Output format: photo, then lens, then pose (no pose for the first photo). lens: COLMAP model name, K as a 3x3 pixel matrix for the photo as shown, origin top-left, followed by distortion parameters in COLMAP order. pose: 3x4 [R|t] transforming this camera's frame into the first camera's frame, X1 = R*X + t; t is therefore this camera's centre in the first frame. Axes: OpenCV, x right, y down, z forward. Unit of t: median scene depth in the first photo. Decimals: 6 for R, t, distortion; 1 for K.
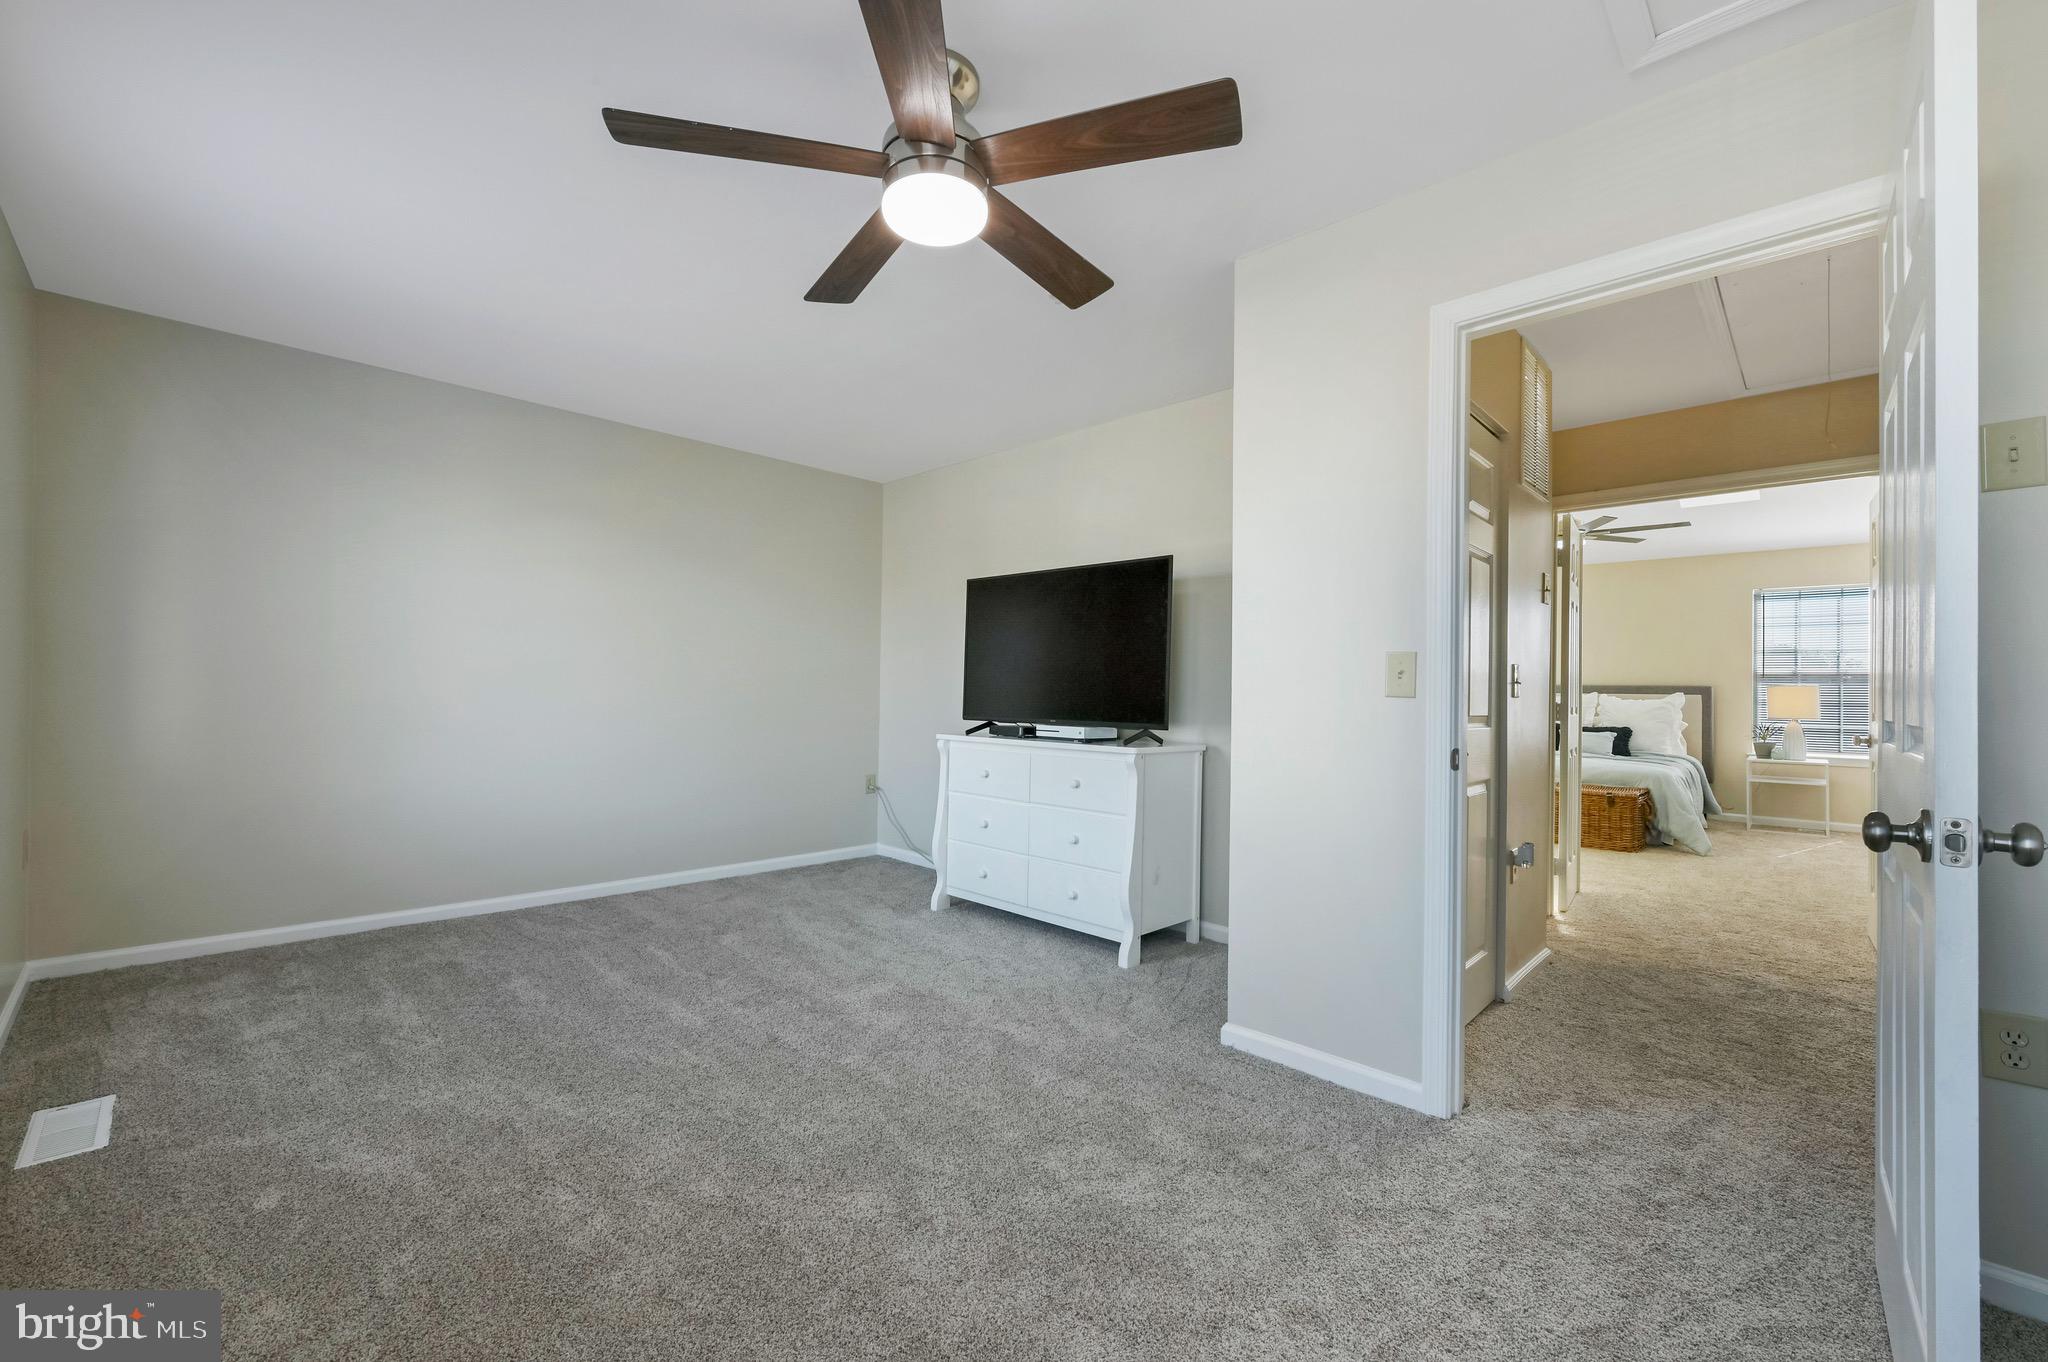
lens RADIAL K [[821.2, 0, 1032.8], [0, 821.2, 690.2], [0, 0, 1]] dist [-0.009533, -0.000216]
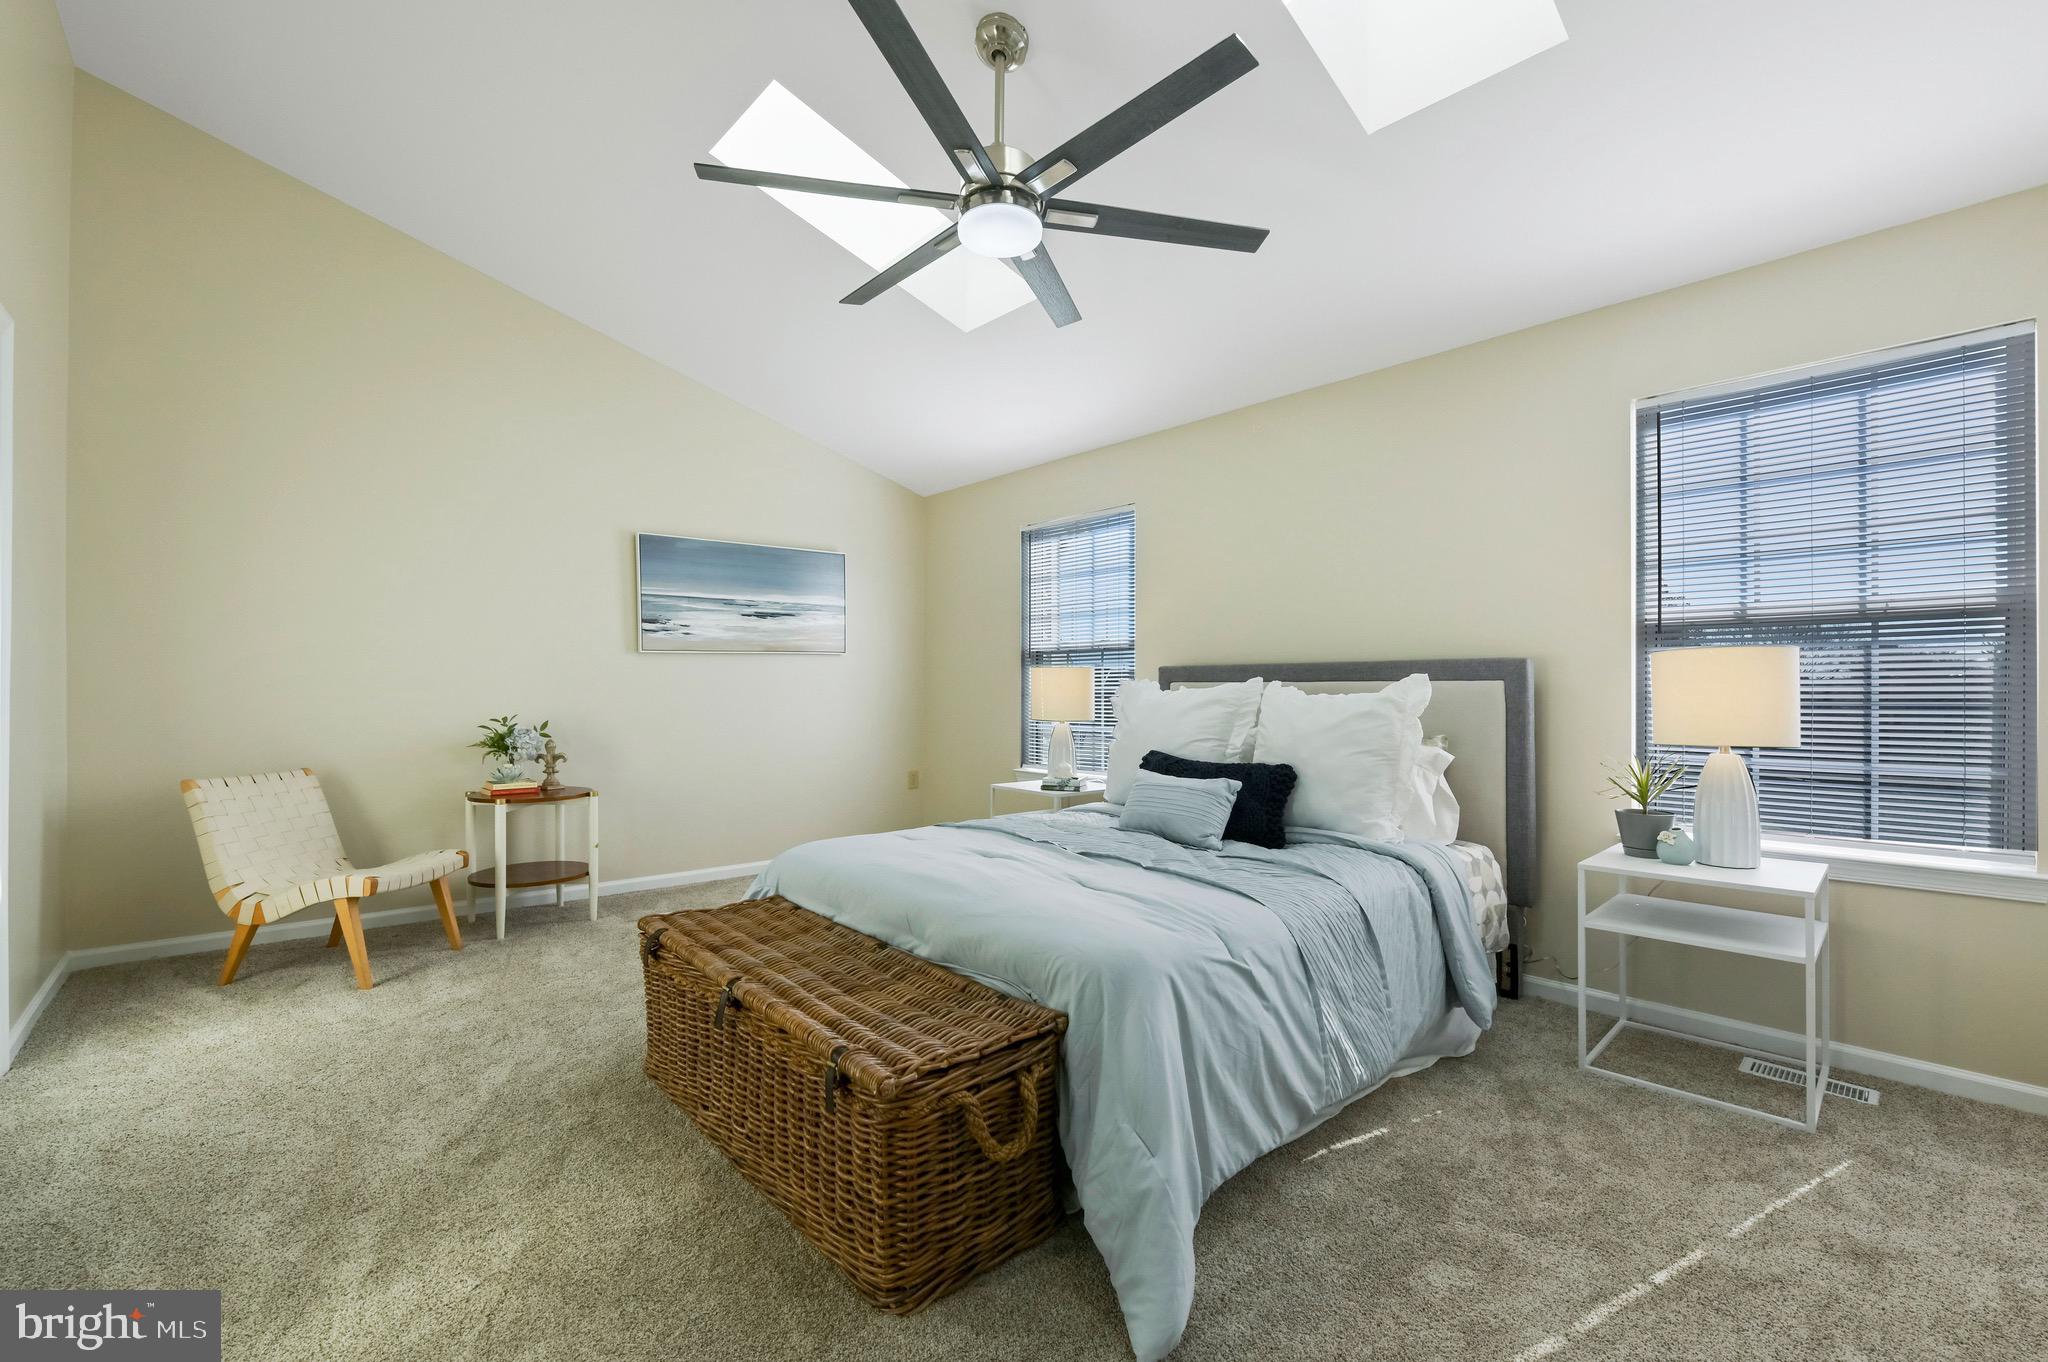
lens RADIAL K [[840.7, 0, 1019.9], [0, 840.7, 698.7], [0, 0, 1]] dist [-0.001925, -0.000557]
pose [[0.997961, -0.008830, -0.063211, 0.629264], [0.009085, 0.999952, 0.003749, 0.011008], [0.063175, -0.004316, 0.997993, 0.597565]]
